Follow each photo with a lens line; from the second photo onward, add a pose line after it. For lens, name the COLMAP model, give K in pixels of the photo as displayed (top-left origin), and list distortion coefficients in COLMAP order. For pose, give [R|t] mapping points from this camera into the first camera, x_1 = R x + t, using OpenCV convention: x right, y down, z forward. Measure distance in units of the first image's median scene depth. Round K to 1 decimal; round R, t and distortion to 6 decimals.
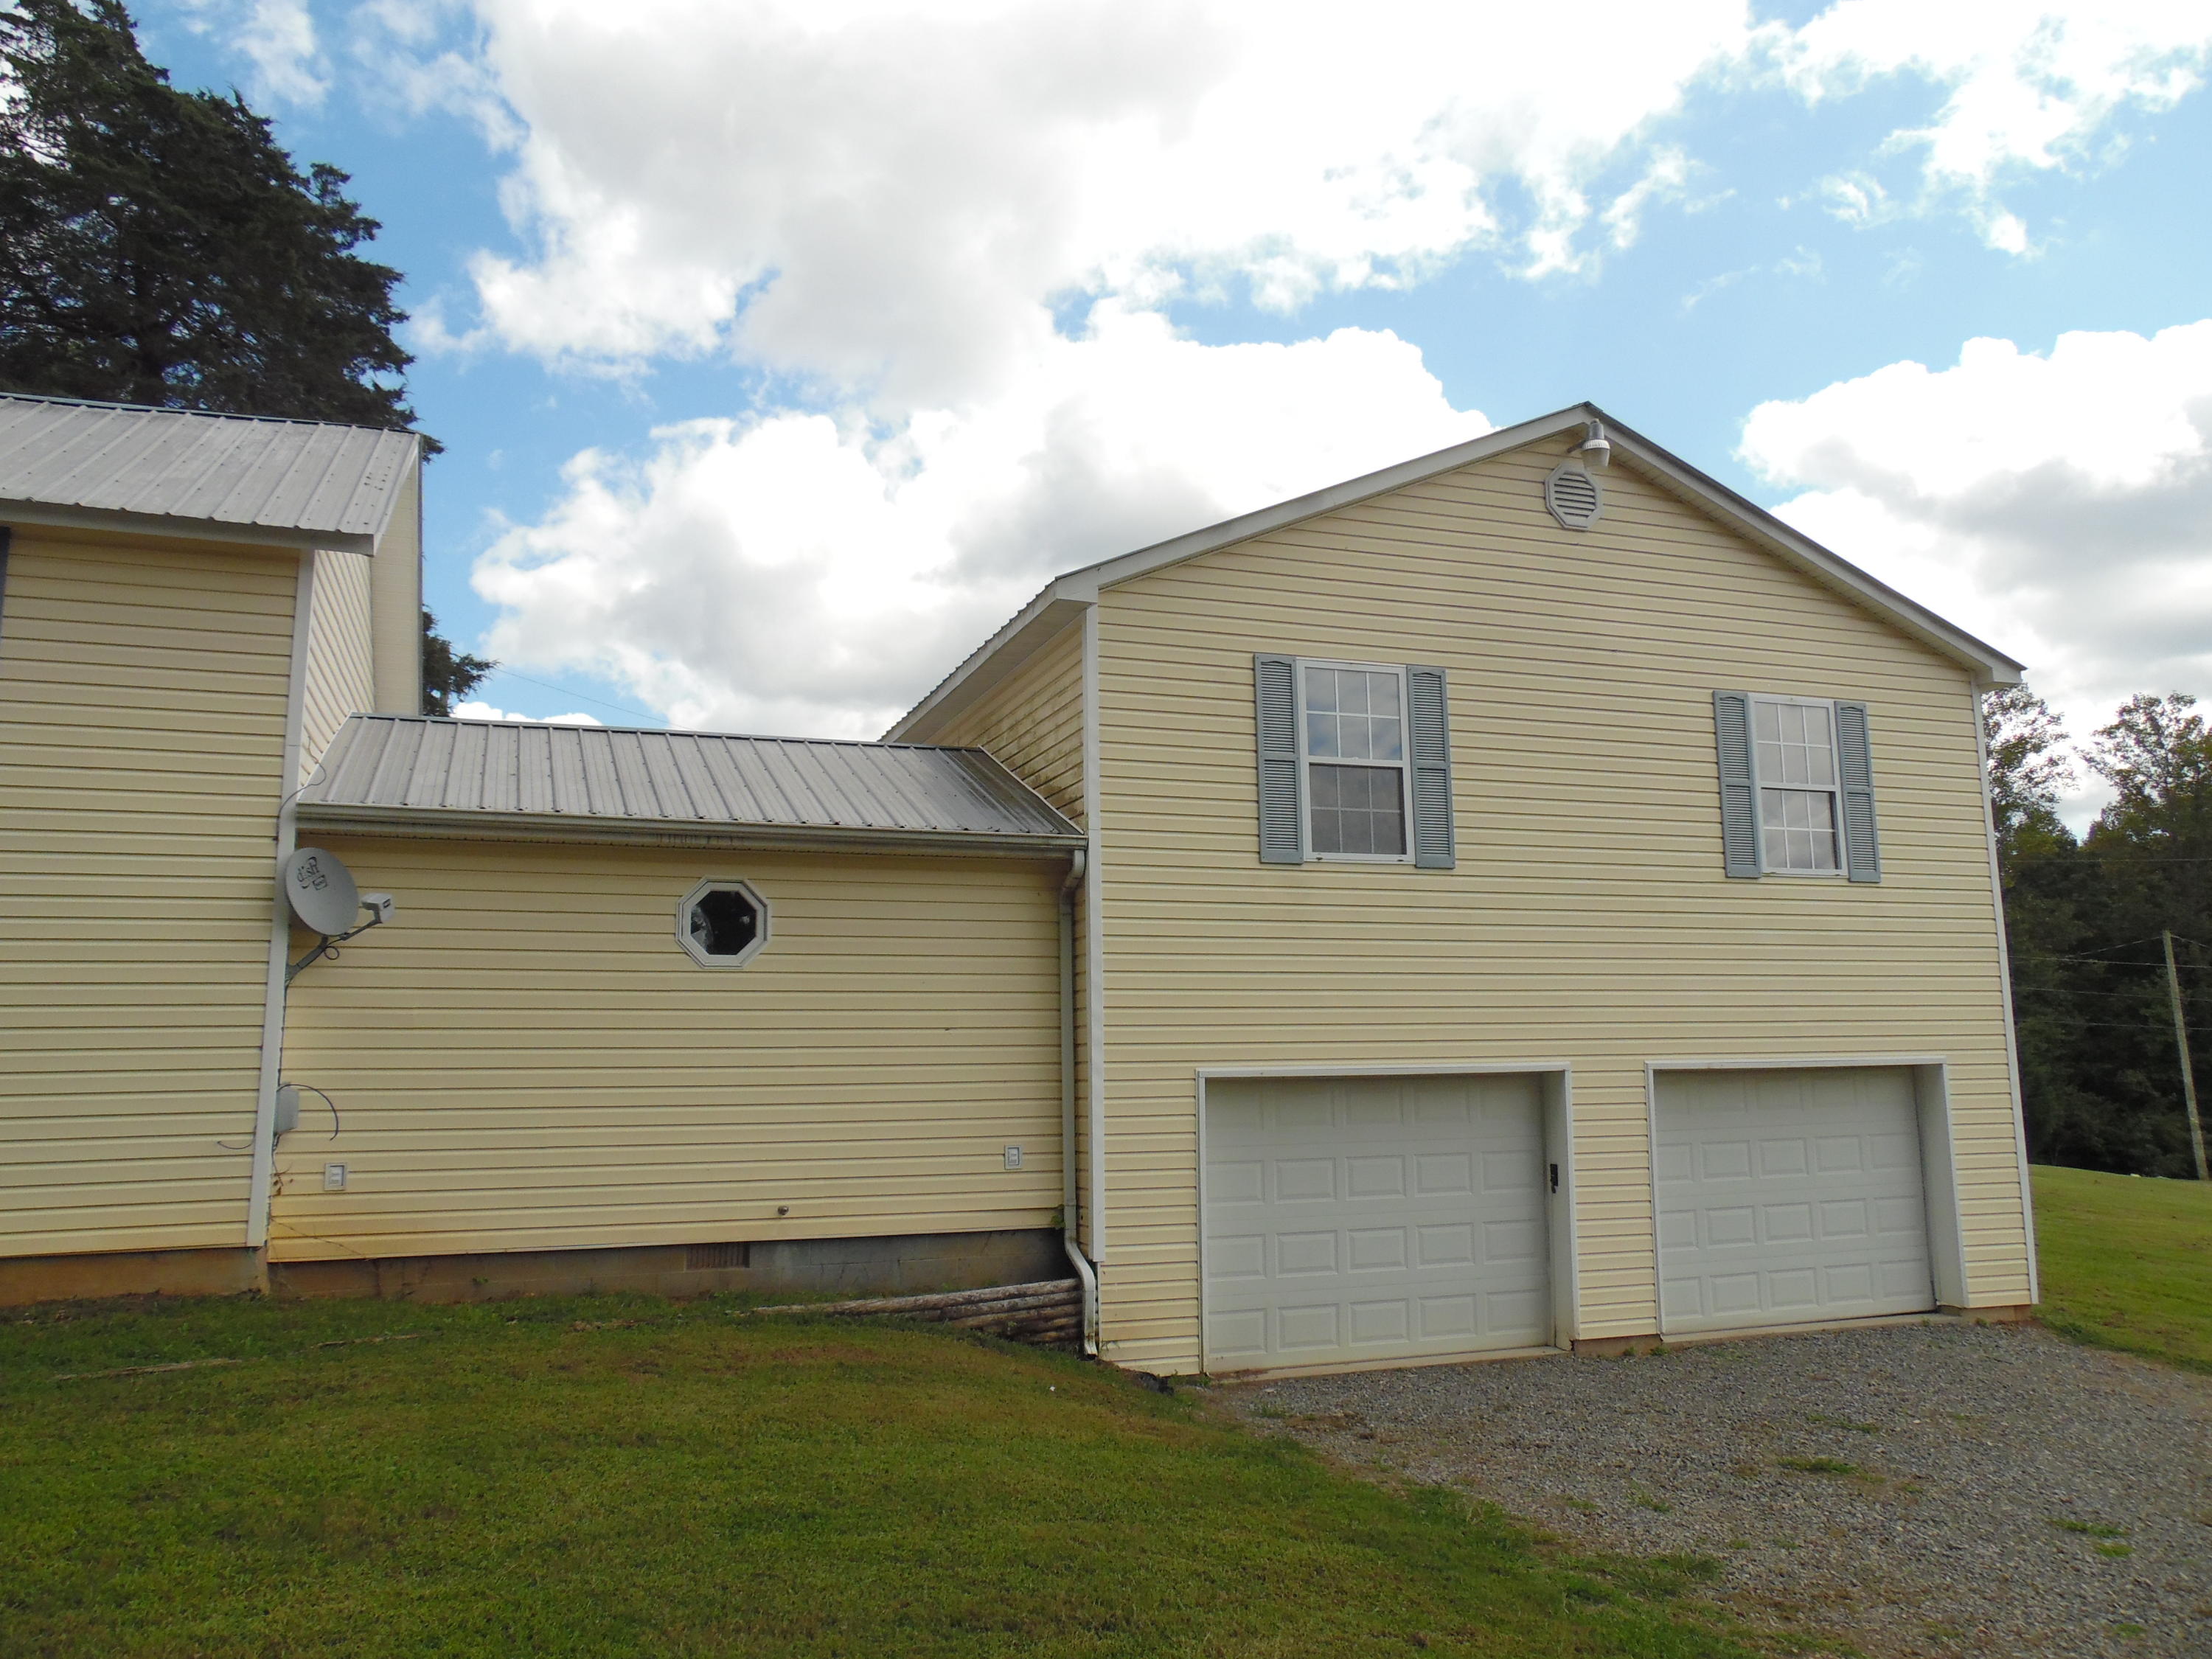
lens RADIAL K [[1657.4, 0, 1106.0], [0, 1657.4, 817.7], [0, 0, 1]] dist [-0.047906, 0.094162]
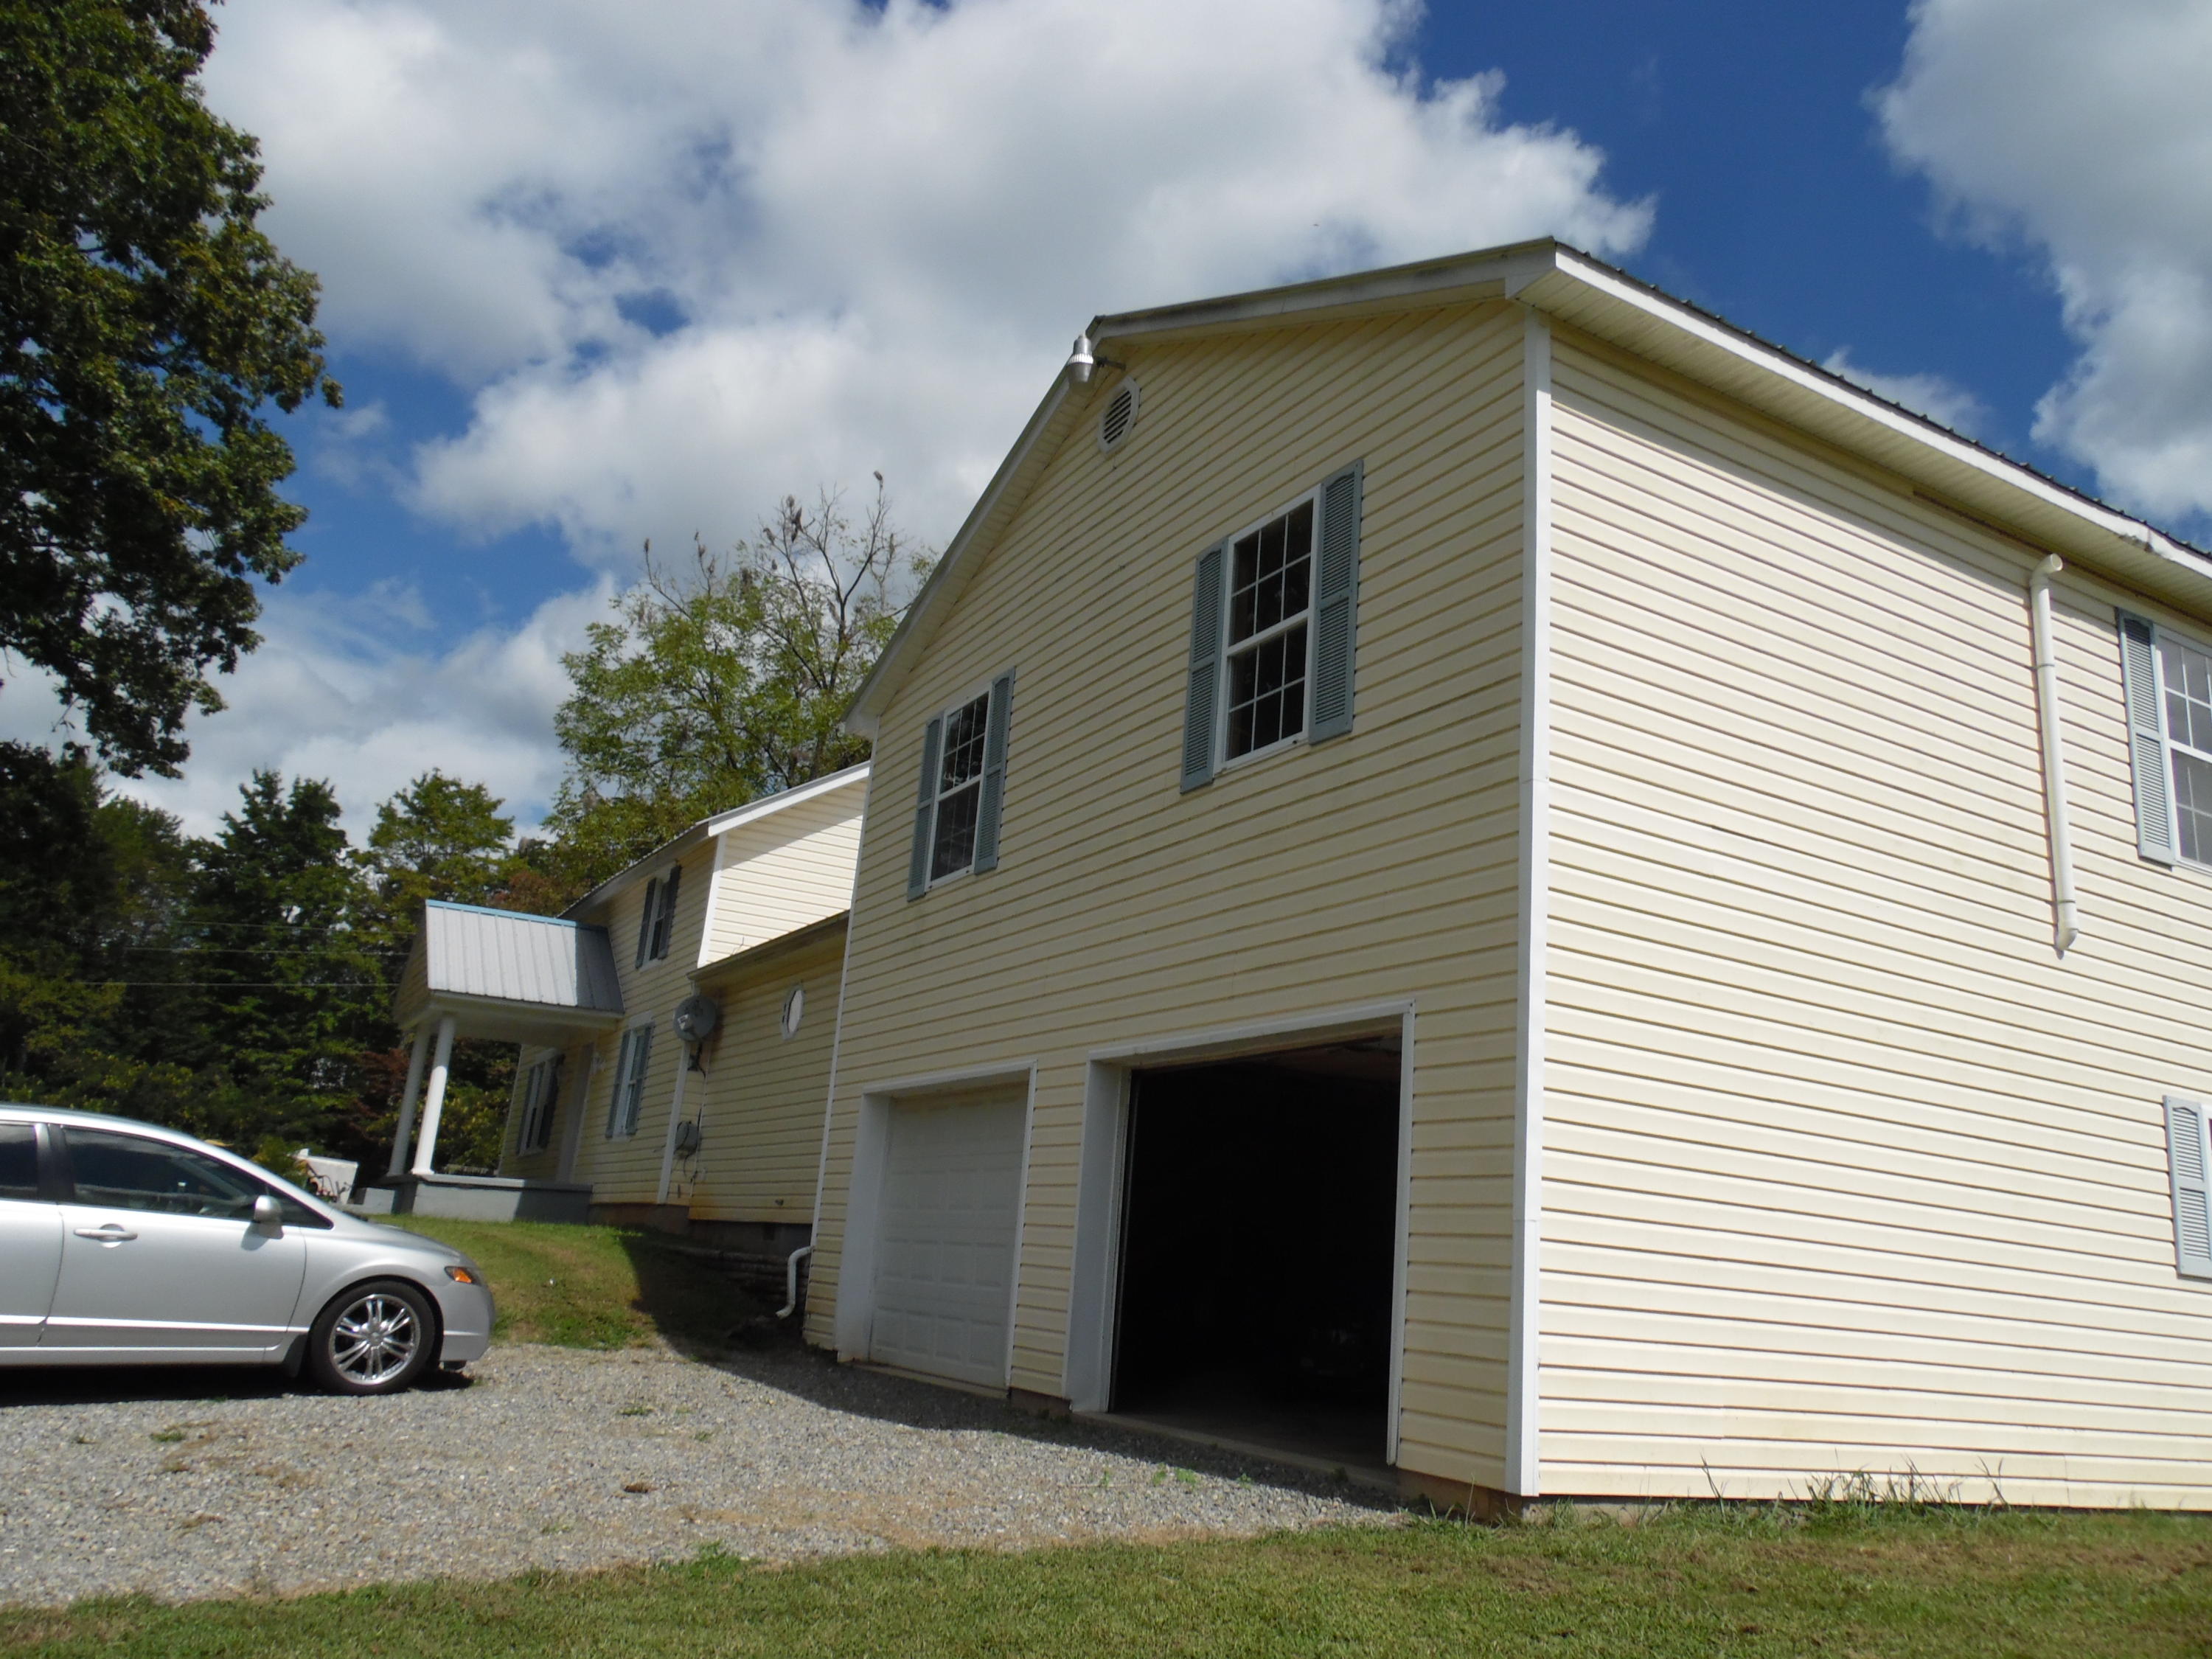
lens RADIAL K [[1657.4, 0, 1106.0], [0, 1657.4, 817.7], [0, 0, 1]] dist [-0.047906, 0.094162]
pose [[0.169521, -0.240022, -0.955852, 1.204637], [0.070723, 0.970351, -0.231120, 0.240295], [0.982986, -0.028421, 0.181470, 0.929602]]
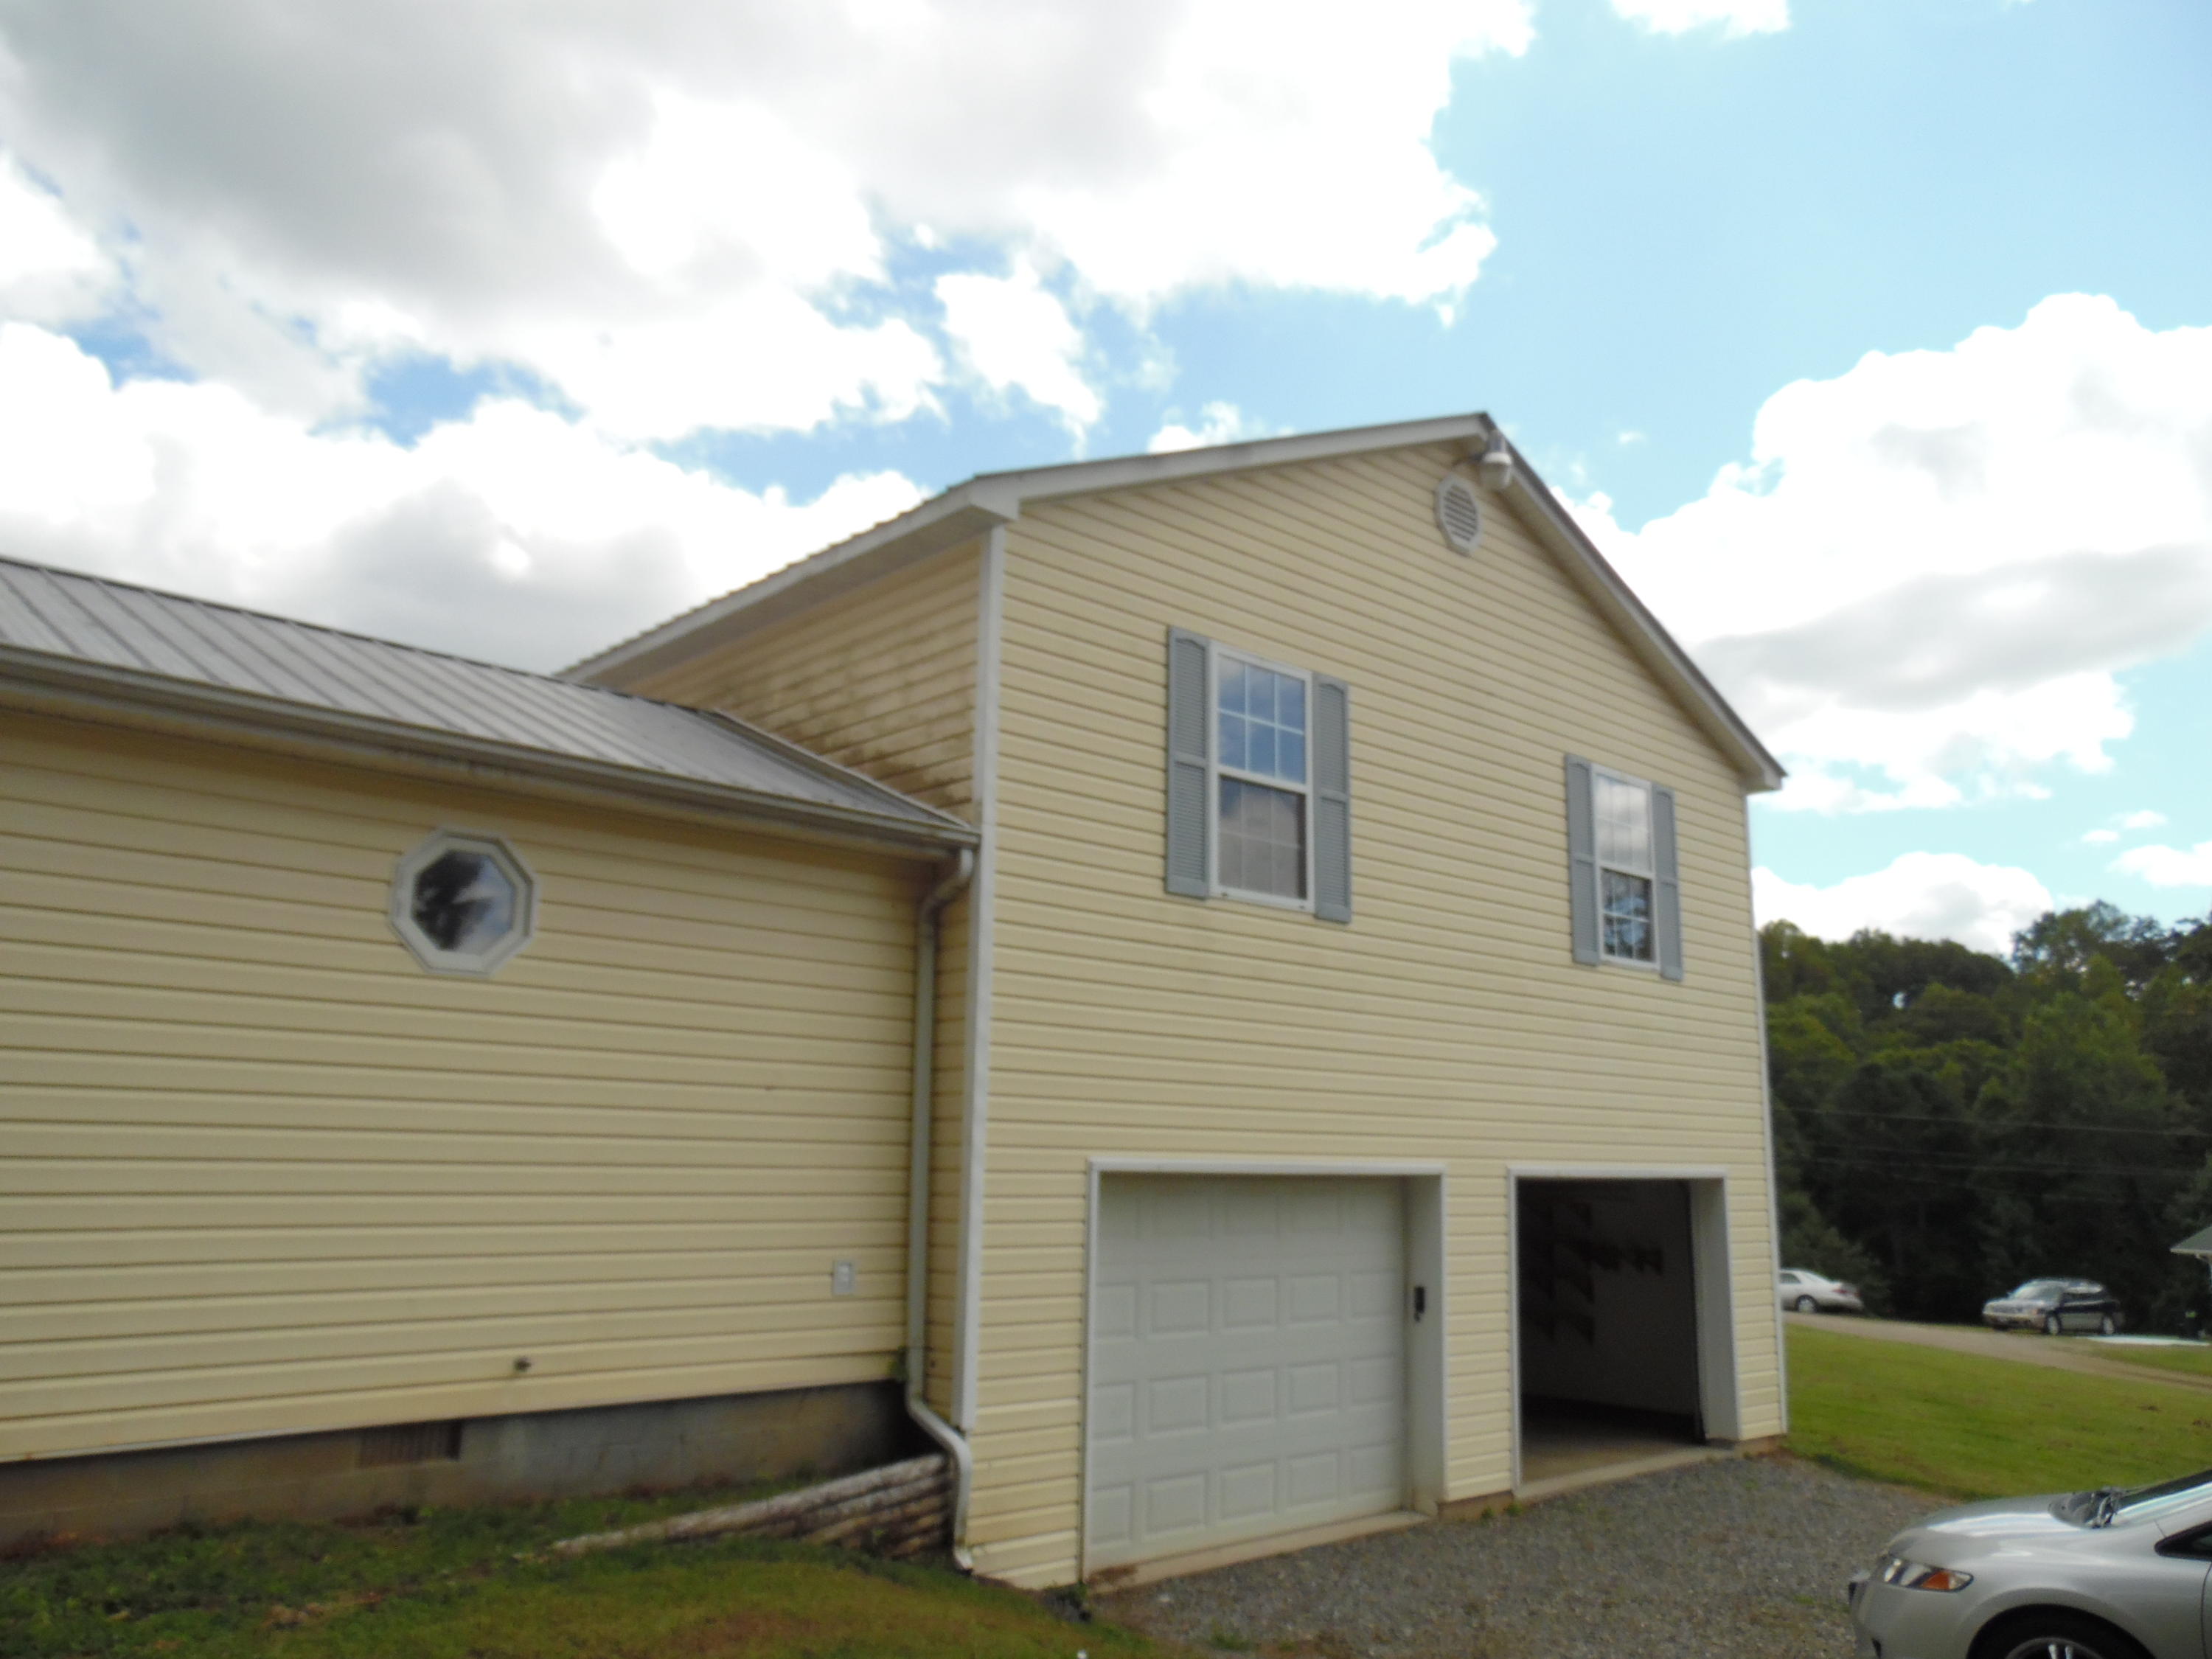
lens RADIAL K [[1657.4, 0, 1106.0], [0, 1657.4, 817.7], [0, 0, 1]] dist [-0.047906, 0.094162]
pose [[0.920854, 0.109610, 0.374183, -0.225450], [-0.090353, 0.993539, -0.068683, 0.048257], [-0.379294, 0.029439, 0.924808, 0.295070]]
